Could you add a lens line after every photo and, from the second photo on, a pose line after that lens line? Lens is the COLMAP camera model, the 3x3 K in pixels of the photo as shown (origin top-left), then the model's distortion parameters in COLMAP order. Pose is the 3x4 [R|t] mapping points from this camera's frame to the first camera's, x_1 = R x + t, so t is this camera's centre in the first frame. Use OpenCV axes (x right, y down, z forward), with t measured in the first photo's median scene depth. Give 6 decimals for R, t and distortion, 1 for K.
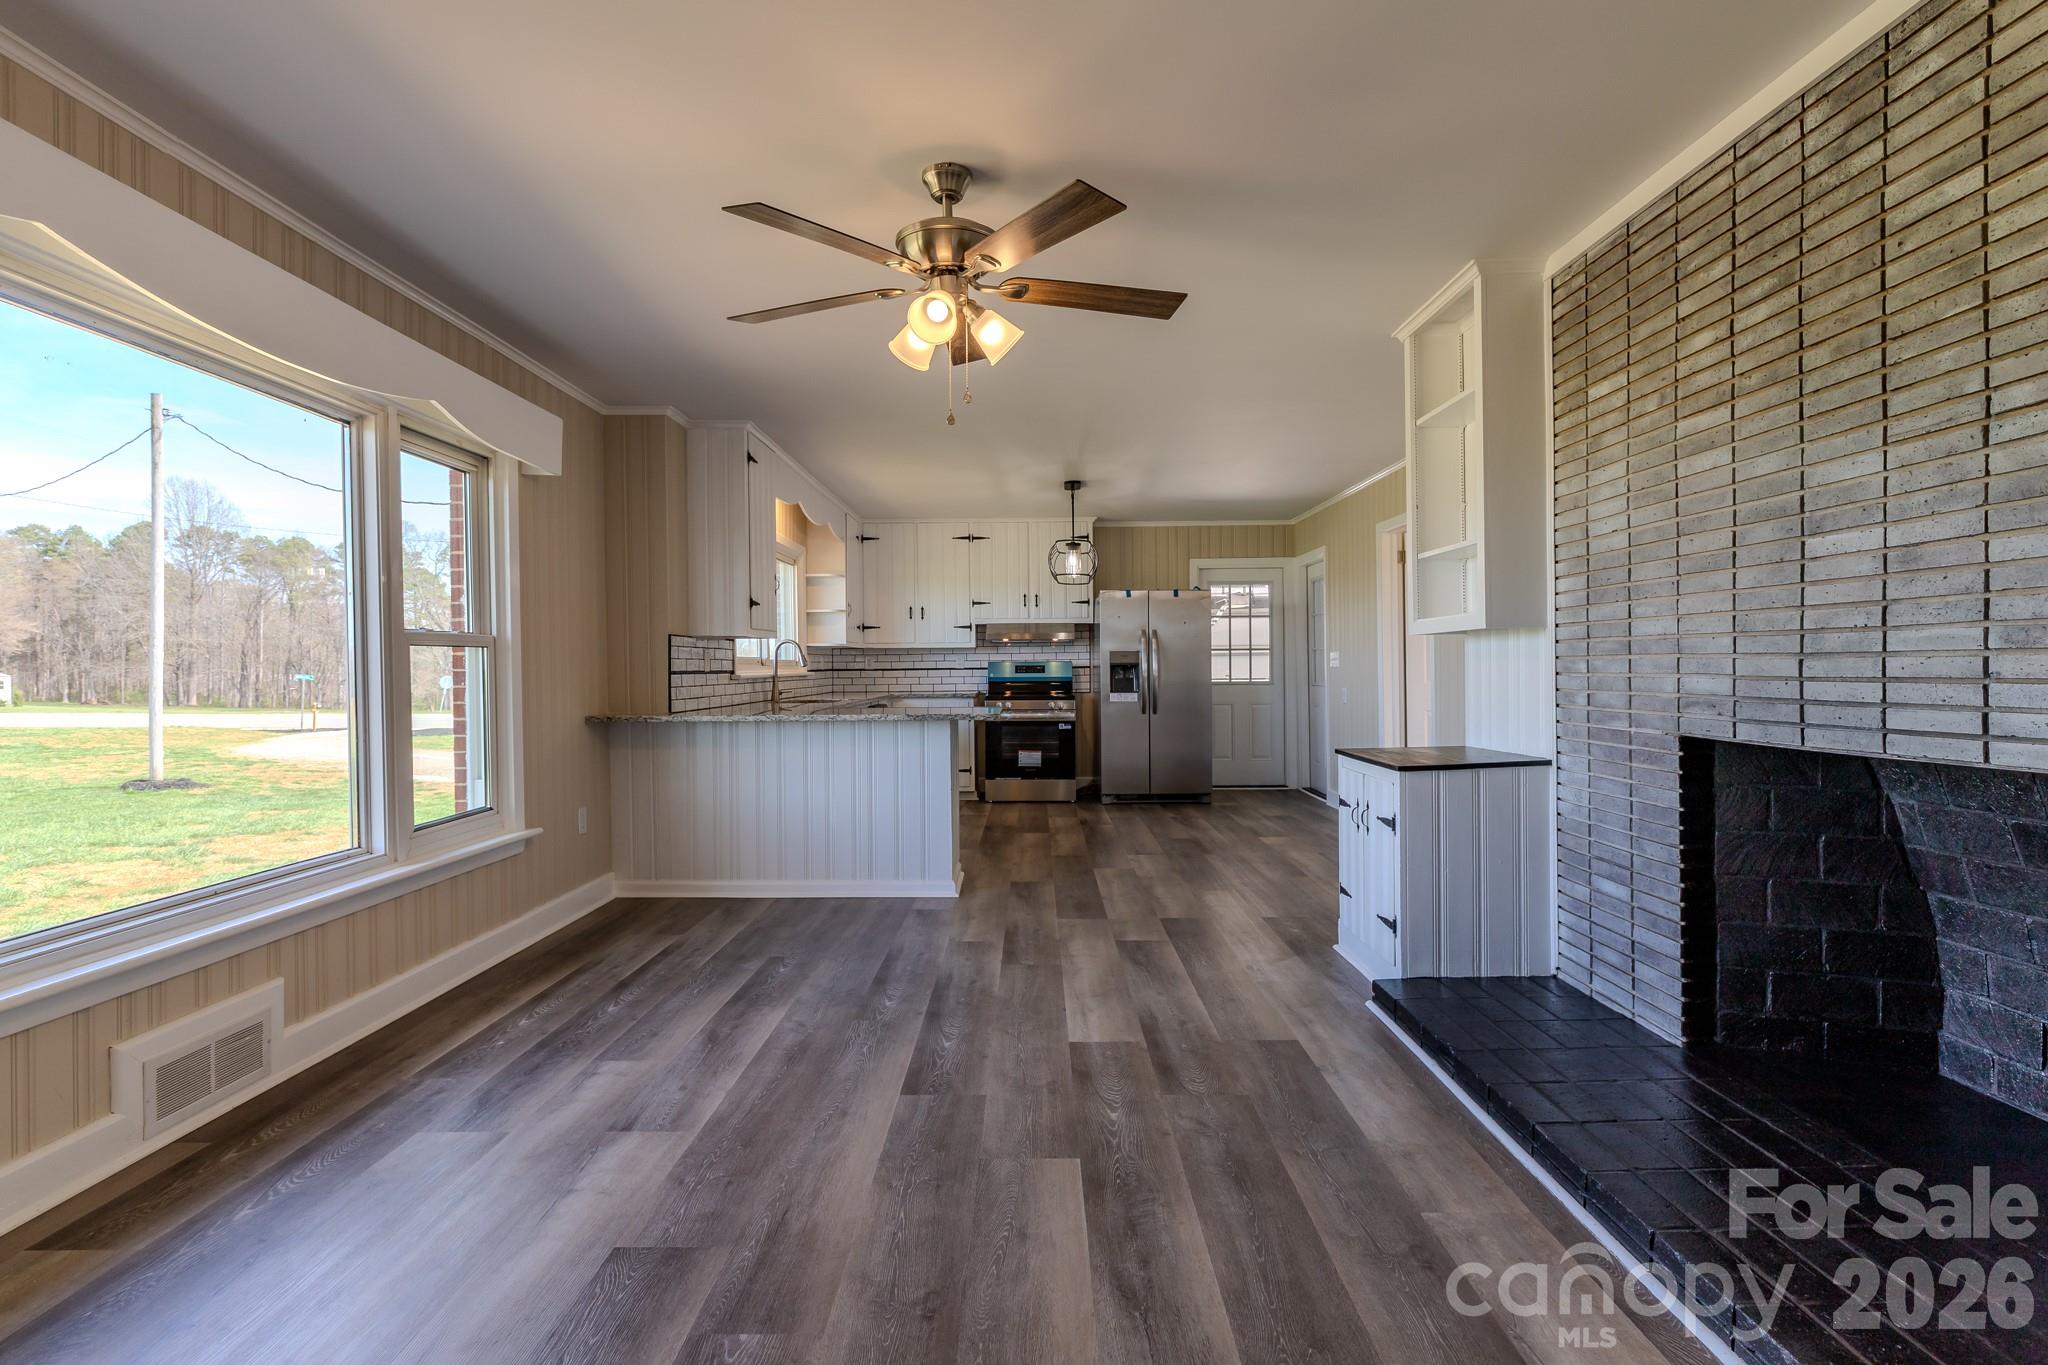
lens RADIAL K [[1001.6, 0, 1029.4], [0, 1001.6, 675.6], [0, 0, 1]] dist [0.001049, 0.000293]
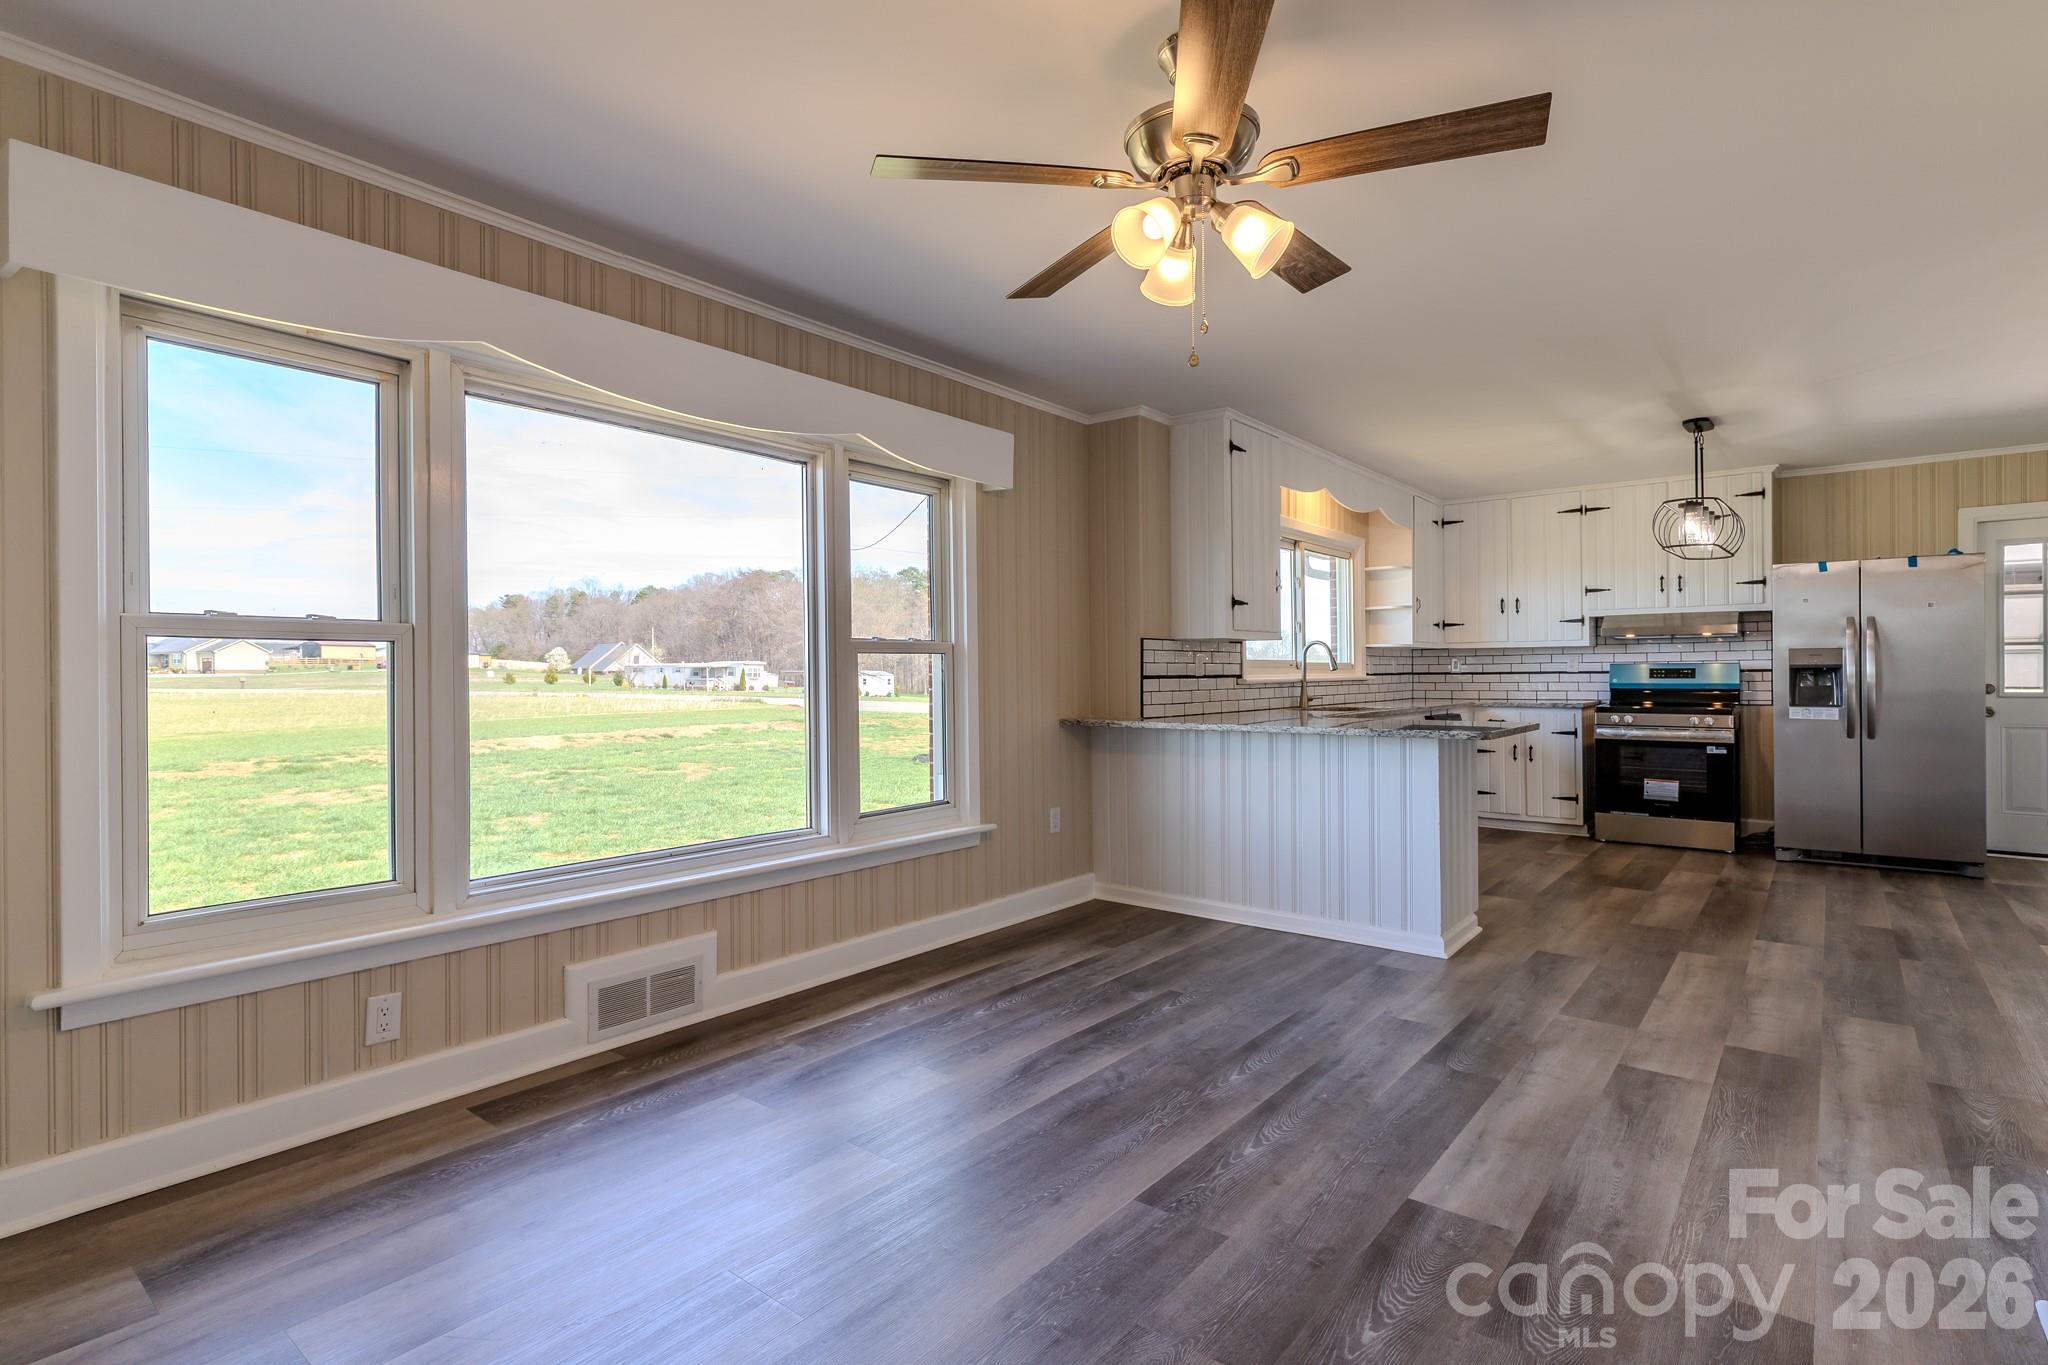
lens RADIAL K [[1001.6, 0, 1029.4], [0, 1001.6, 675.6], [0, 0, 1]] dist [0.001049, 0.000293]
pose [[0.783781, 0.003973, -0.621024, 0.164968], [-0.004920, 0.999988, 0.000187, -0.004115], [0.621017, 0.002908, 0.783791, 0.163827]]
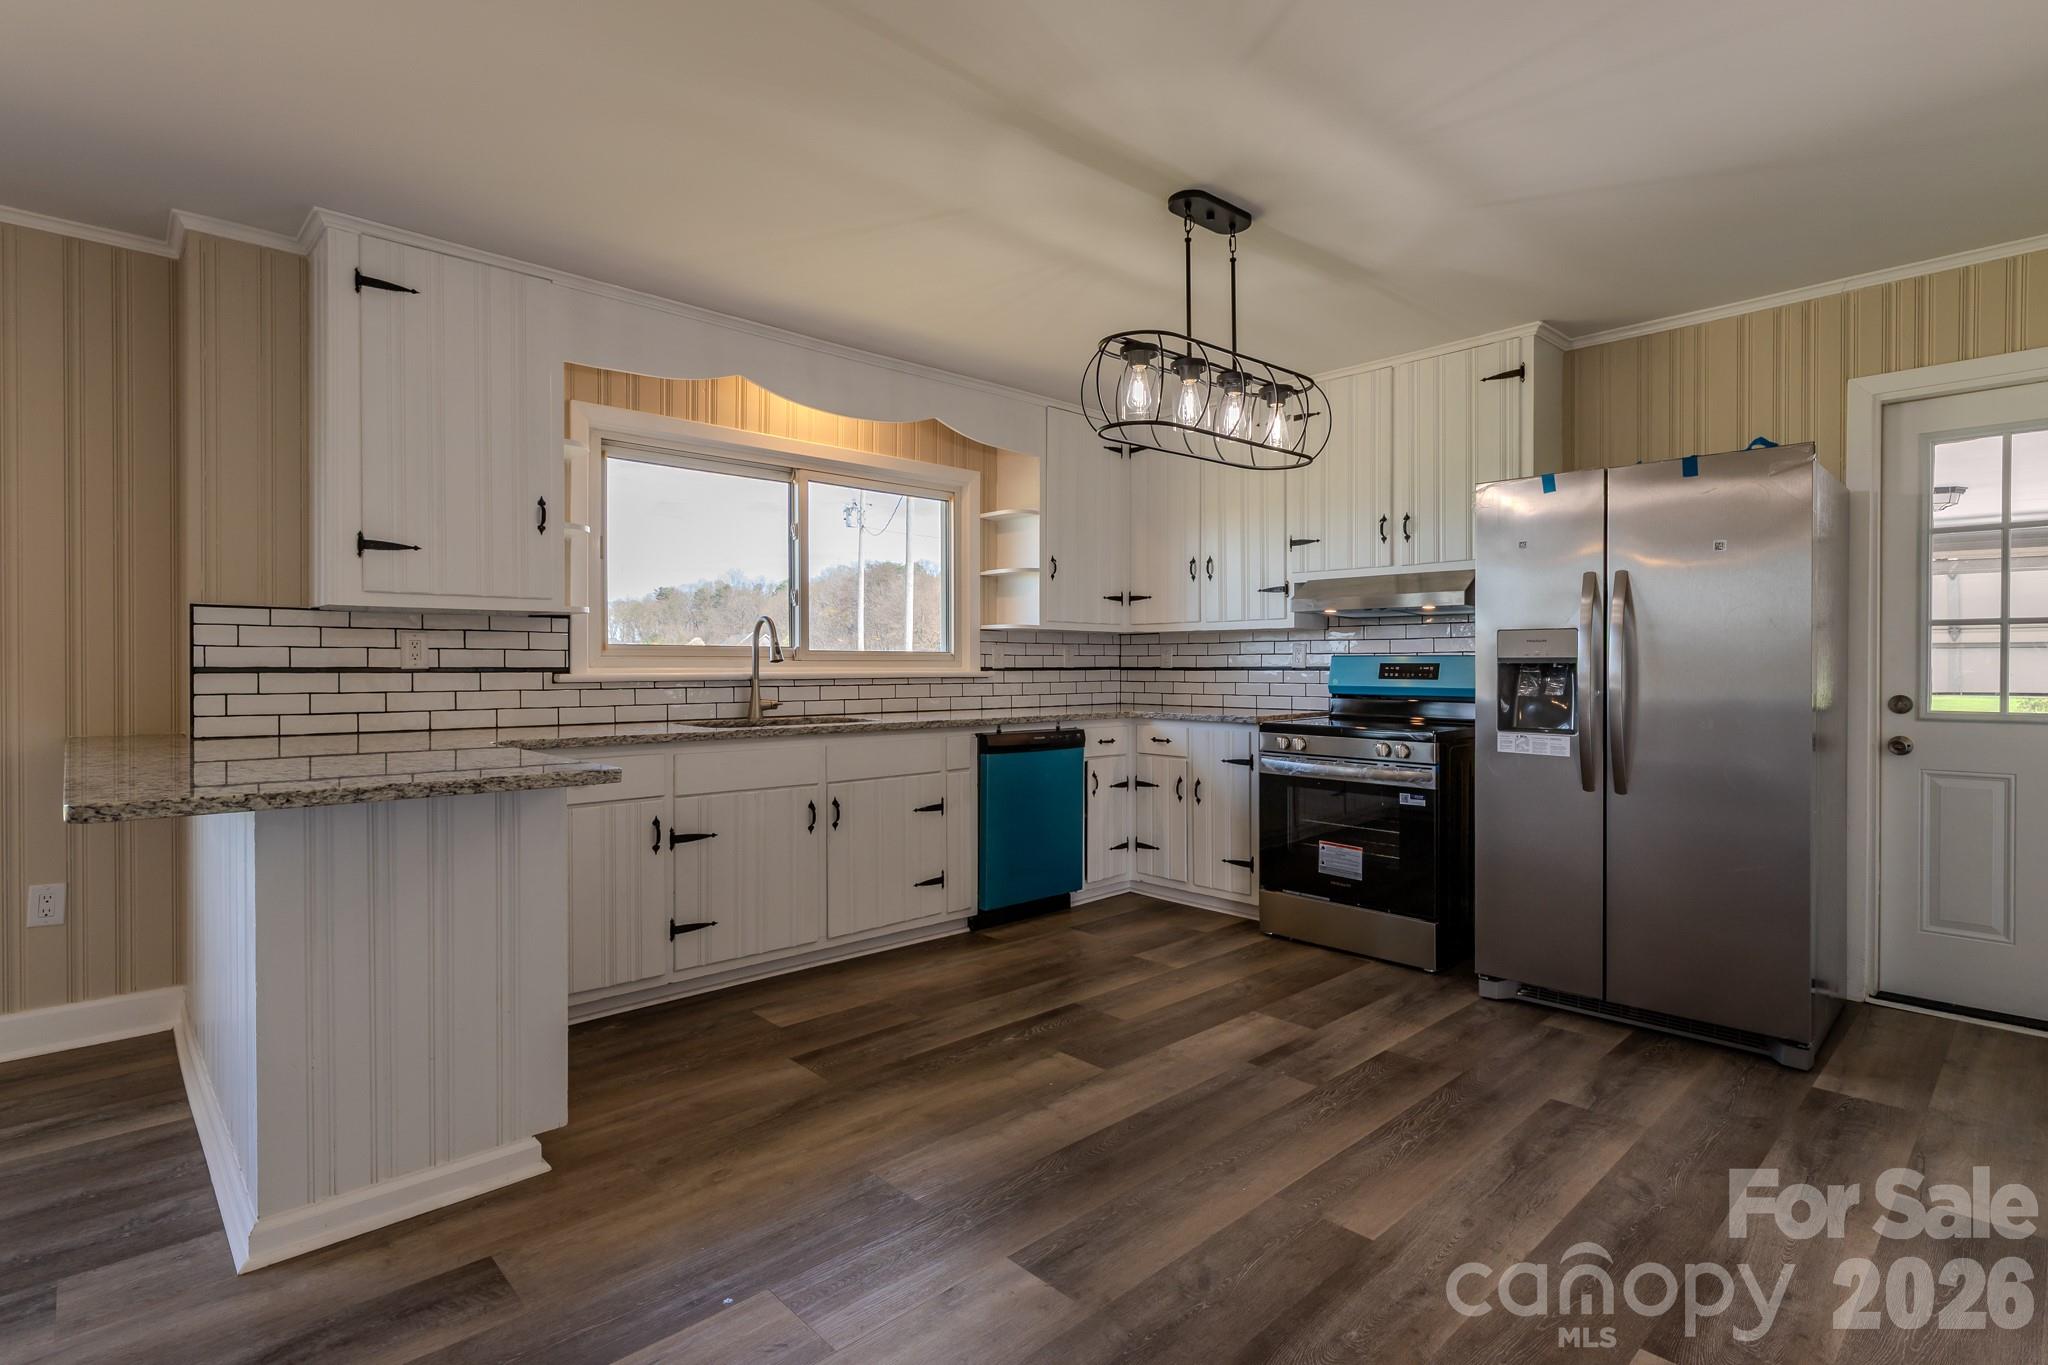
lens RADIAL K [[1001.6, 0, 1029.4], [0, 1001.6, 675.6], [0, 0, 1]] dist [0.001049, 0.000293]
pose [[0.689984, 0.015689, -0.723655, 0.406285], [-0.012733, 0.999873, 0.009537, -0.011612], [0.723713, 0.002634, 0.690096, 0.958131]]
